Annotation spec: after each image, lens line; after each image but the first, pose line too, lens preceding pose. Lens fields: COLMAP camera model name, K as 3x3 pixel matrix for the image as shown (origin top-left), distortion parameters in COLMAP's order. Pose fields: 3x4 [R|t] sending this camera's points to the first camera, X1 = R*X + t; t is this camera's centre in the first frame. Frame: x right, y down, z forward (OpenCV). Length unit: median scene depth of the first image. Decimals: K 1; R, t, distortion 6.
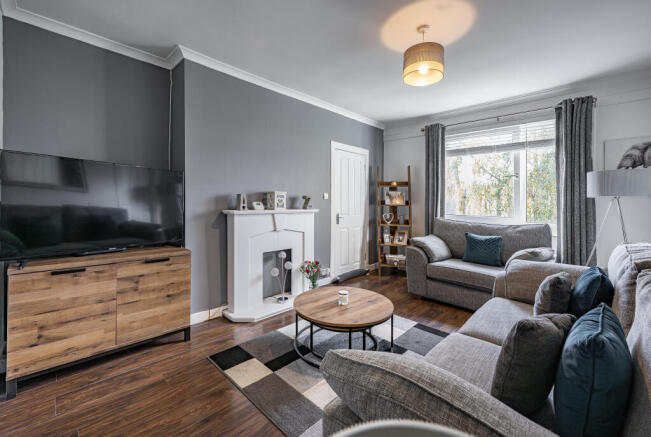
lens RADIAL K [[268.9, 0, 325.1], [0, 268.9, 213.8], [0, 0, 1]] dist [-0.001520, -0.000159]
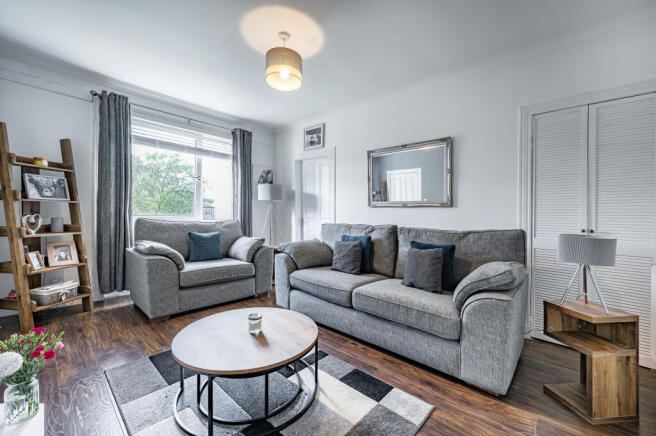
lens RADIAL K [[262.7, 0, 328.5], [0, 262.7, 219.3], [0, 0, 1]] dist [-0.000104, 0.000094]
pose [[-0.027499, -0.033419, 0.999063, -0.441359], [0.021770, 0.999184, 0.034022, 0.003996], [-0.999385, 0.022685, -0.026749, 0.547920]]
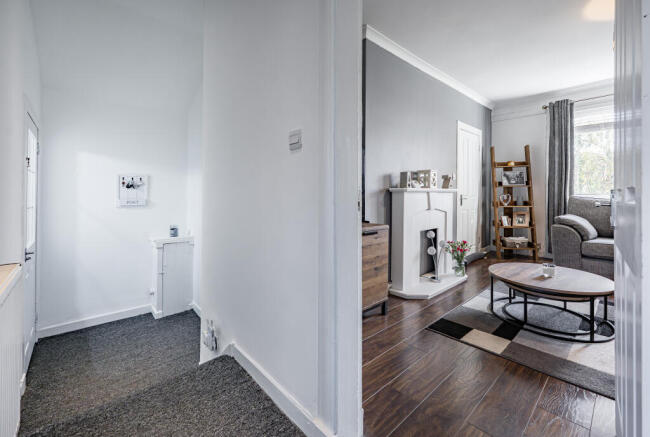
lens RADIAL K [[277.0, 0, 334.9], [0, 277.0, 204.1], [0, 0, 1]] dist [-0.000287, 0.000041]
pose [[0.998546, -0.018749, -0.050535, -0.448417], [0.018096, 0.999747, -0.013354, 0.047182], [0.050772, 0.012420, 0.998633, -0.039800]]
